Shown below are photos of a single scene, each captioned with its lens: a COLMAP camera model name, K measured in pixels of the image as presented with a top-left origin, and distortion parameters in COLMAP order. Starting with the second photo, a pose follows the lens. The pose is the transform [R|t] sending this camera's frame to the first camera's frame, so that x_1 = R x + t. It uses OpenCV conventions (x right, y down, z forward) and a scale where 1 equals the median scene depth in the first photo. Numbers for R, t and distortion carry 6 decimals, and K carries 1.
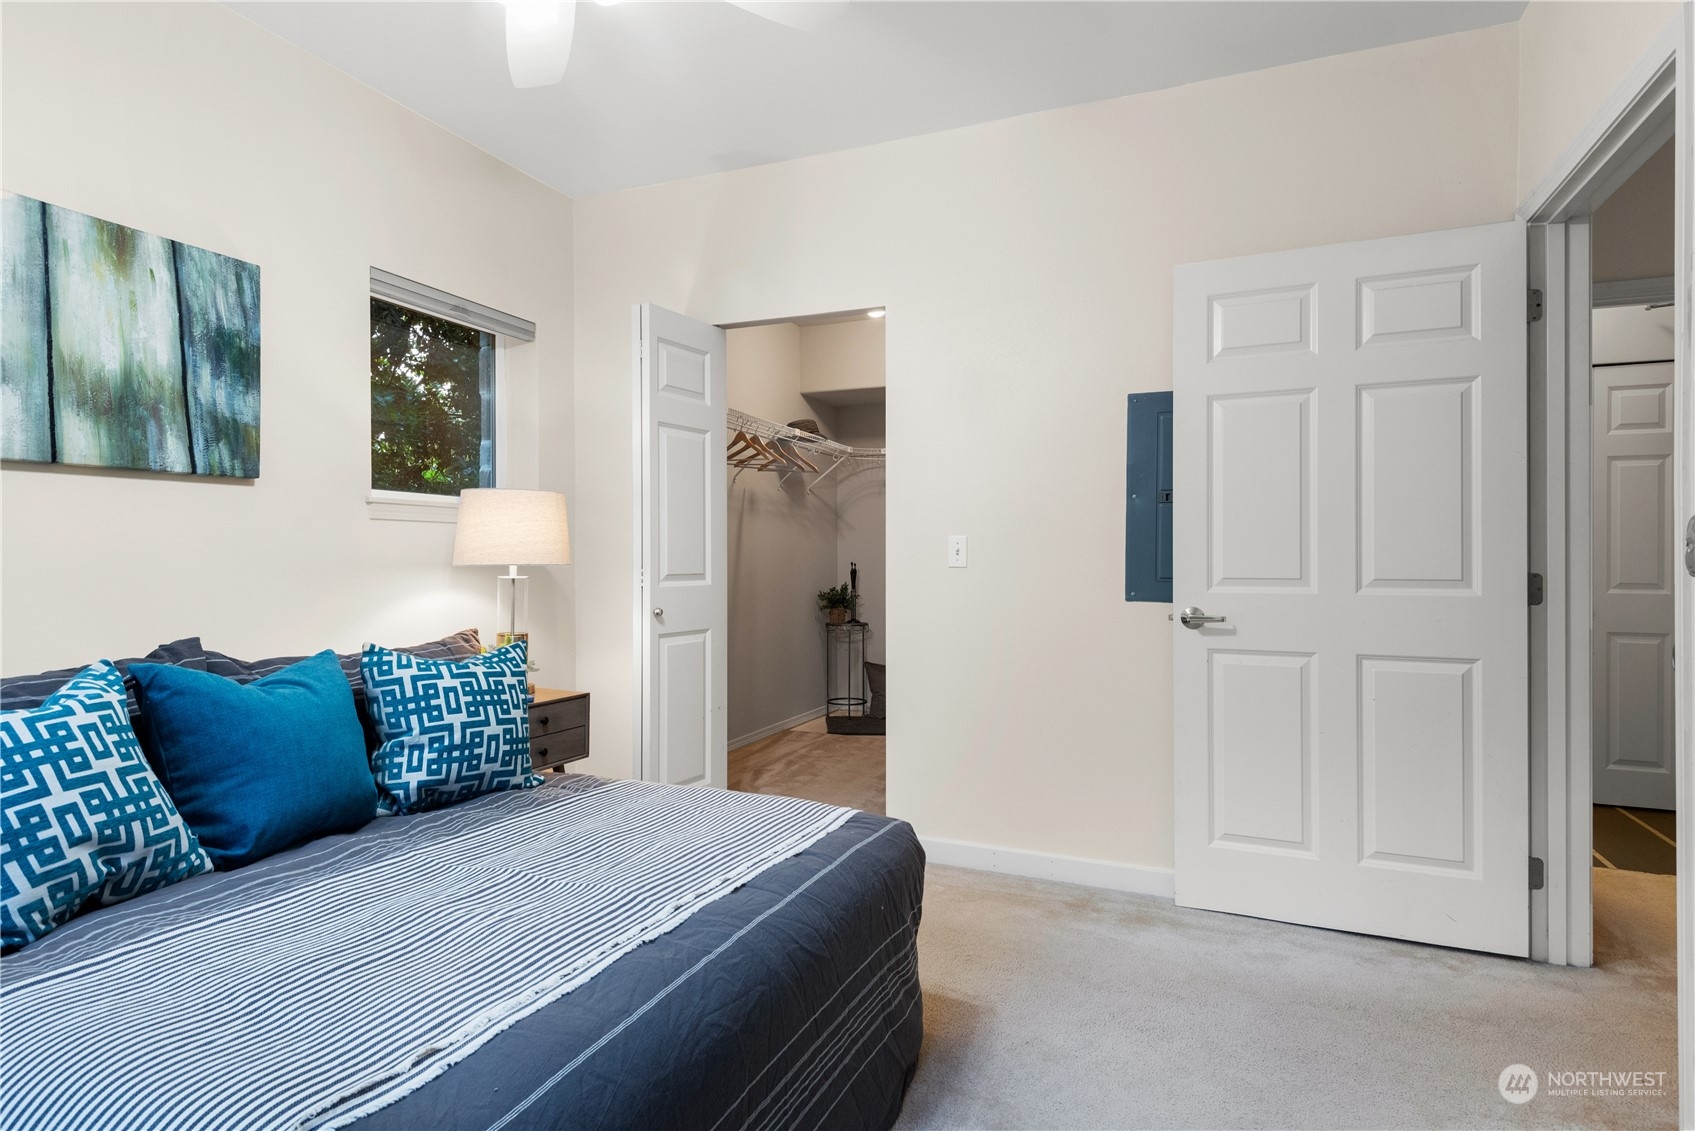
lens RADIAL K [[914.1, 0, 846.4], [0, 914.1, 553.0], [0, 0, 1]] dist [0.028385, -0.001049]
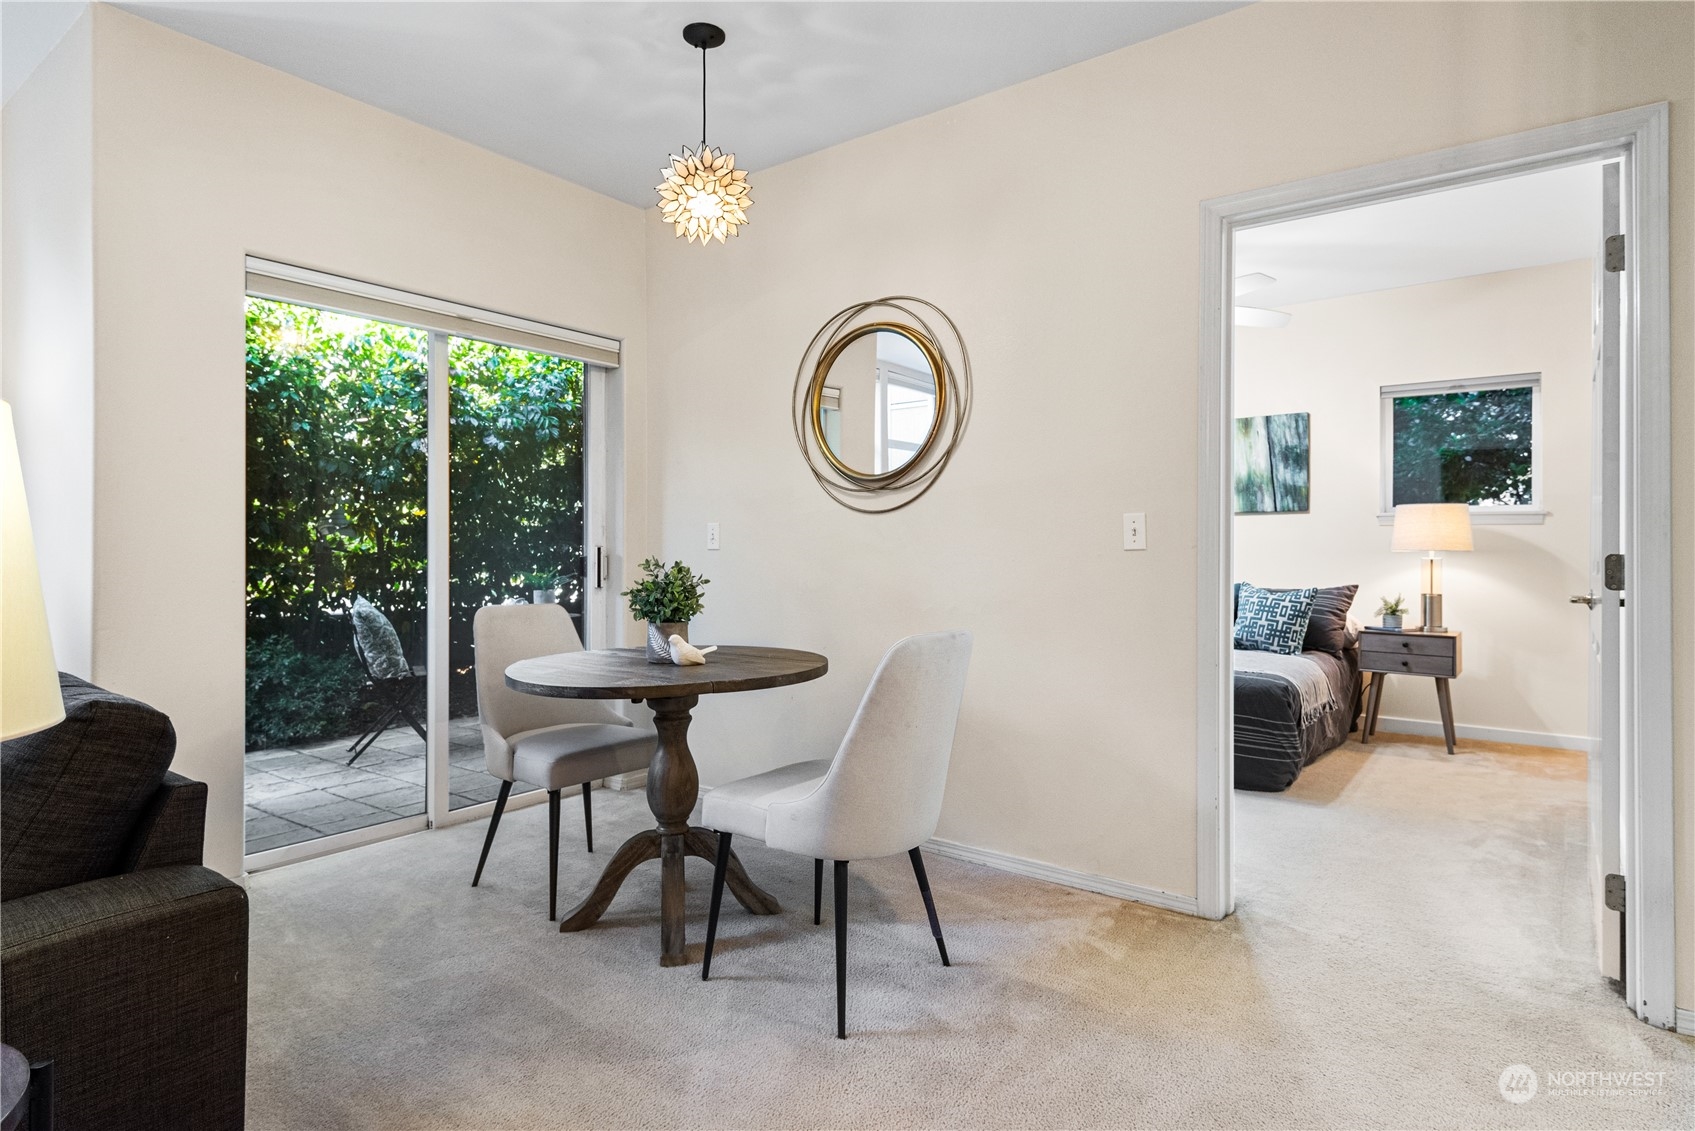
lens RADIAL K [[914.1, 0, 846.4], [0, 914.1, 553.0], [0, 0, 1]] dist [0.028385, -0.001049]
pose [[-0.242612, -0.004418, -0.970113, 1.881003], [-0.001796, 0.999990, -0.004105, 0.032830], [0.970122, 0.000746, -0.242617, 0.523646]]
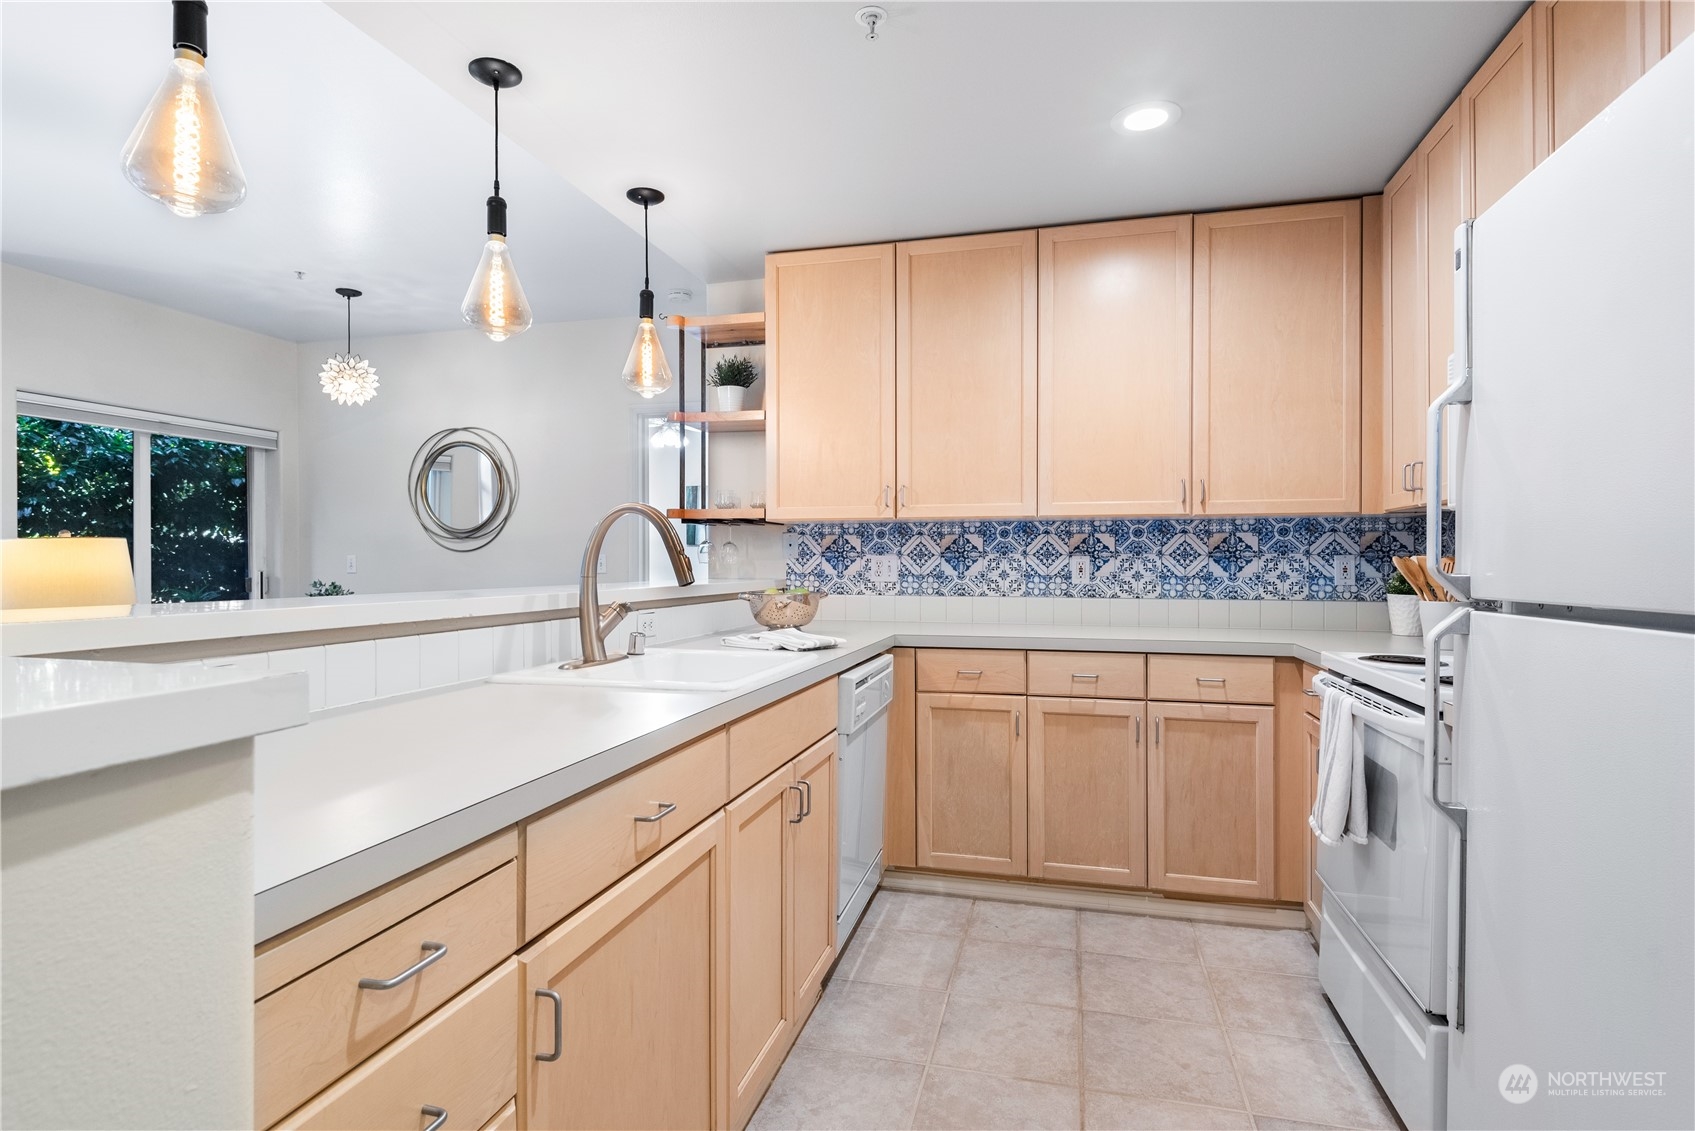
lens RADIAL K [[930.8, 0, 847.5], [0, 930.8, 565.5], [0, 0, 1]] dist [0.033665, 0.000261]
pose [[0.114209, -0.008270, -0.993422, 4.431871], [0.004481, 0.999959, -0.007809, 0.012184], [0.993447, -0.003559, 0.114241, 1.446496]]
